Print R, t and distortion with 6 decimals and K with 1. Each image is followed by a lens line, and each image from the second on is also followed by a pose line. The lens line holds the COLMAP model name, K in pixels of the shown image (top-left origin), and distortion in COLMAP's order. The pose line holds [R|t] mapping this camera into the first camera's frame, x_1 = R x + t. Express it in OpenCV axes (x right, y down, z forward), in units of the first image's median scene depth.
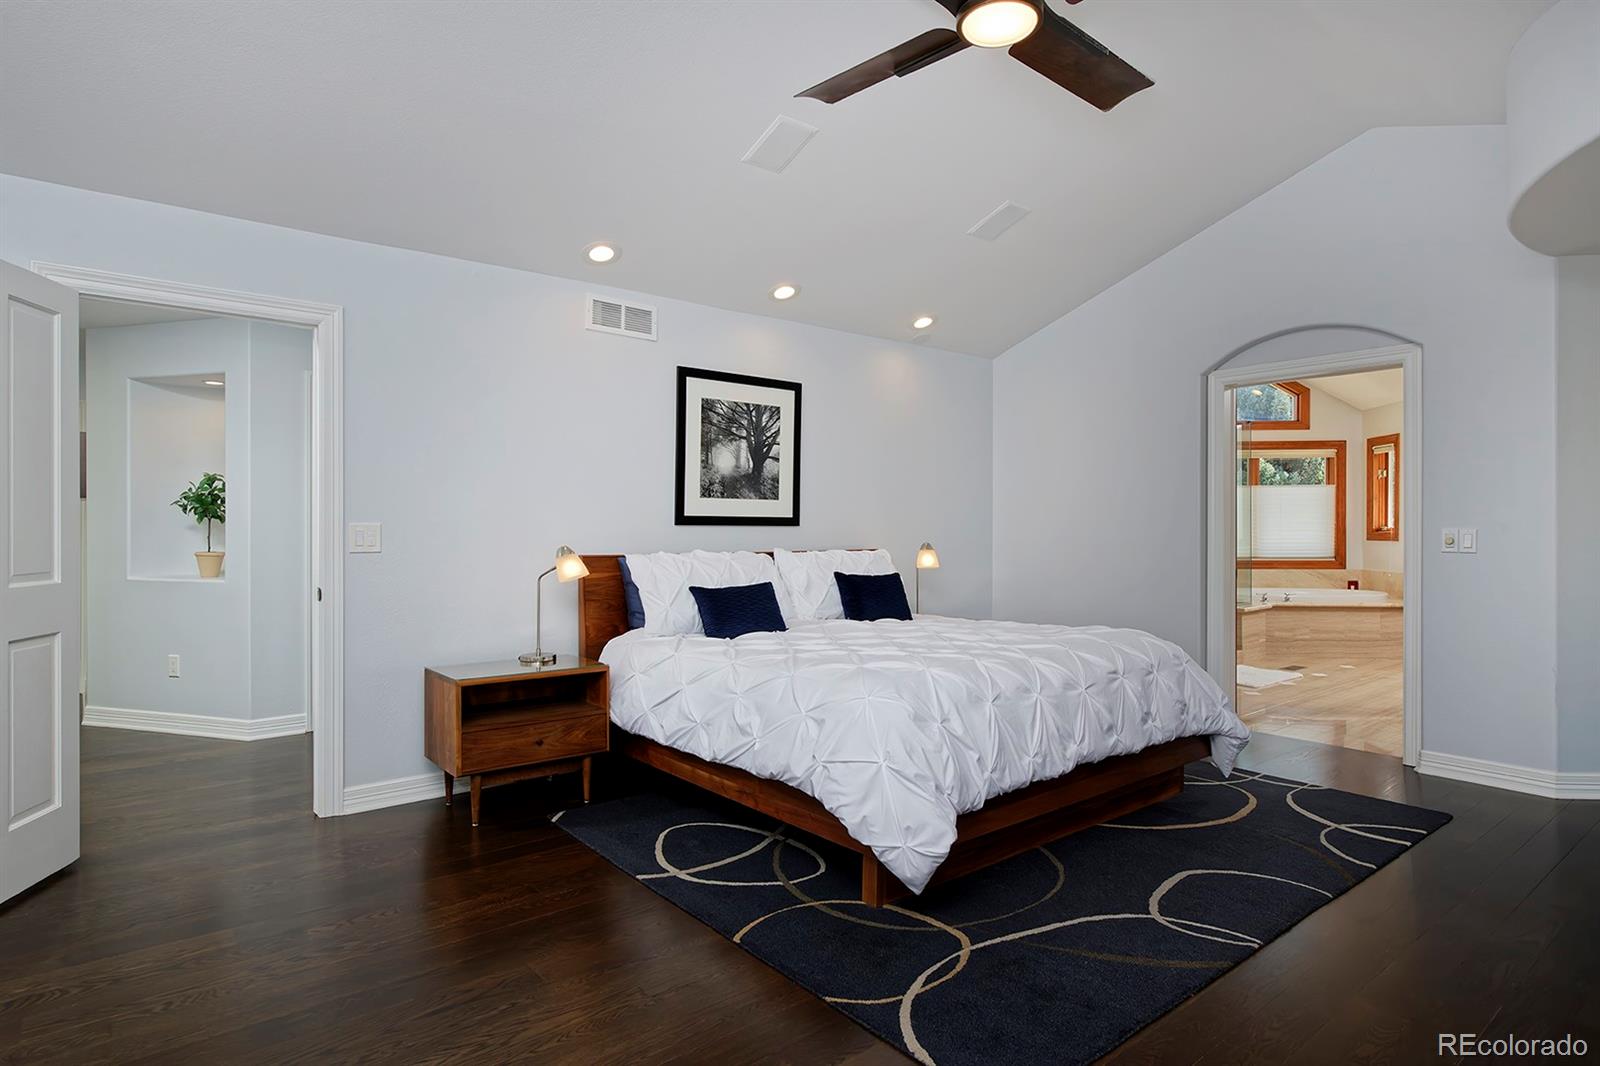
lens RADIAL K [[891.2, 0, 800.0], [0, 891.2, 538.7], [0, 0, 1]] dist [0.007967, -0.000003]
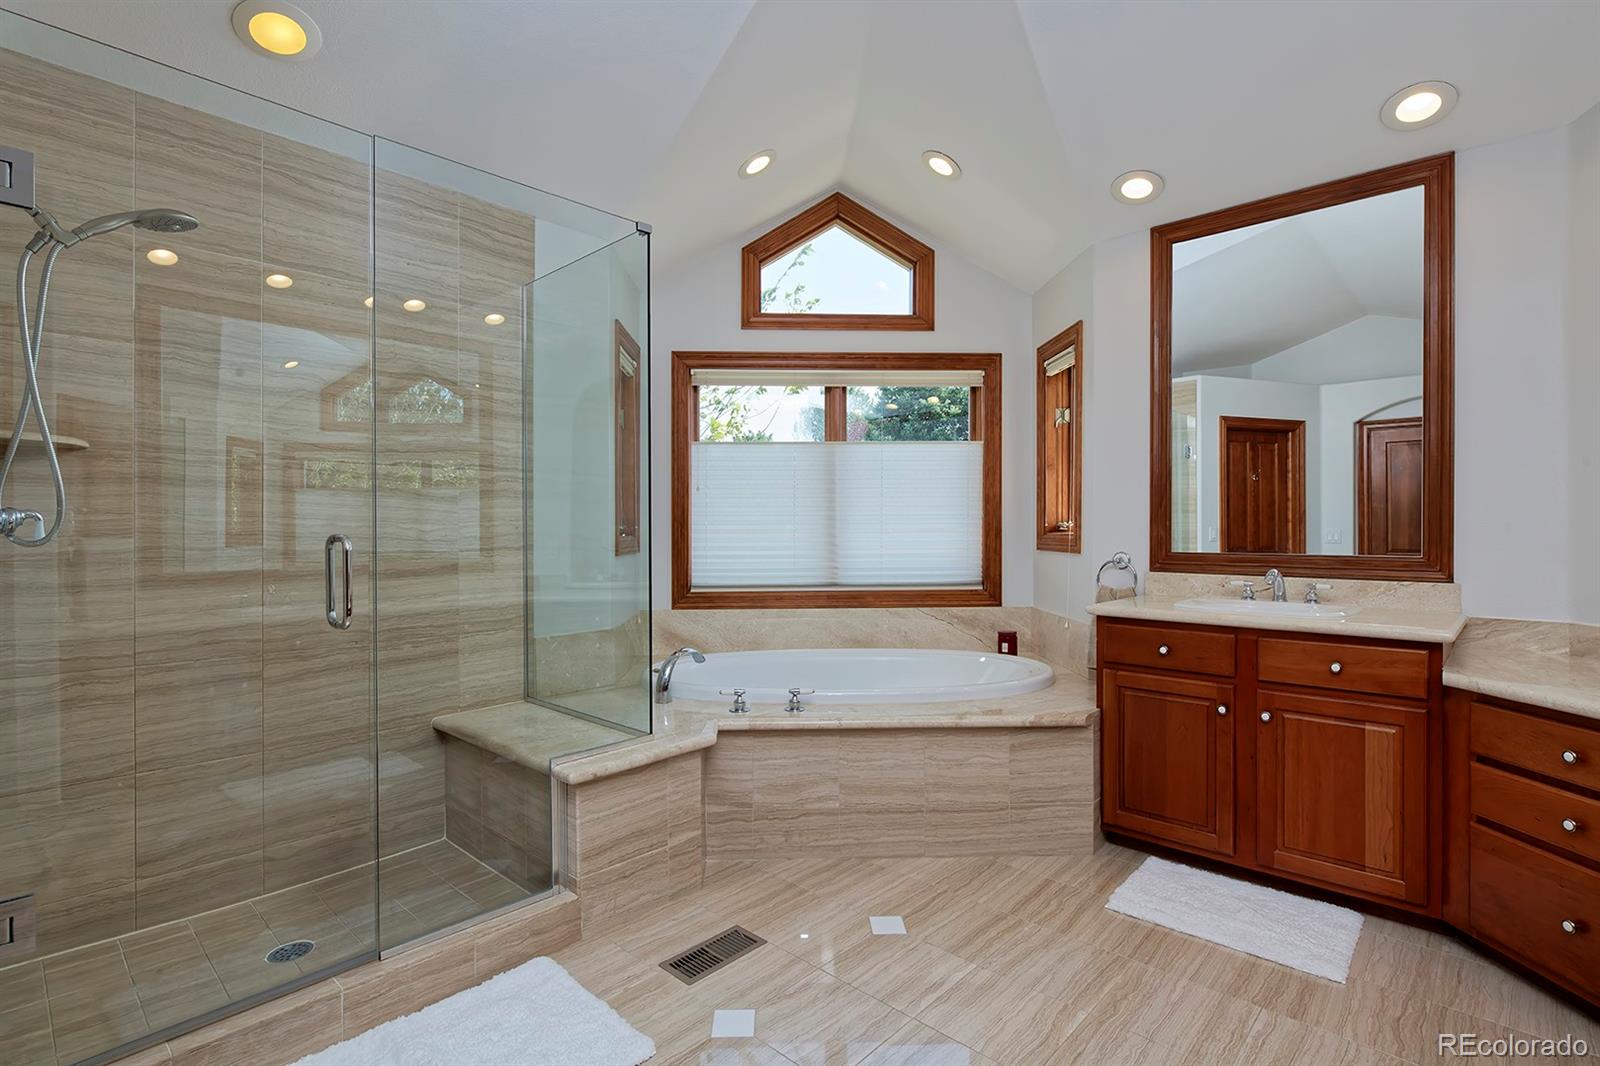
lens RADIAL K [[773.9, 0, 795.8], [0, 773.9, 529.6], [0, 0, 1]] dist [0.002281, 0.000047]
pose [[0.994431, -0.004841, 0.105279, 0.449940], [0.005564, 0.999963, -0.006575, -0.007258], [-0.105243, 0.007124, 0.994421, 0.578227]]
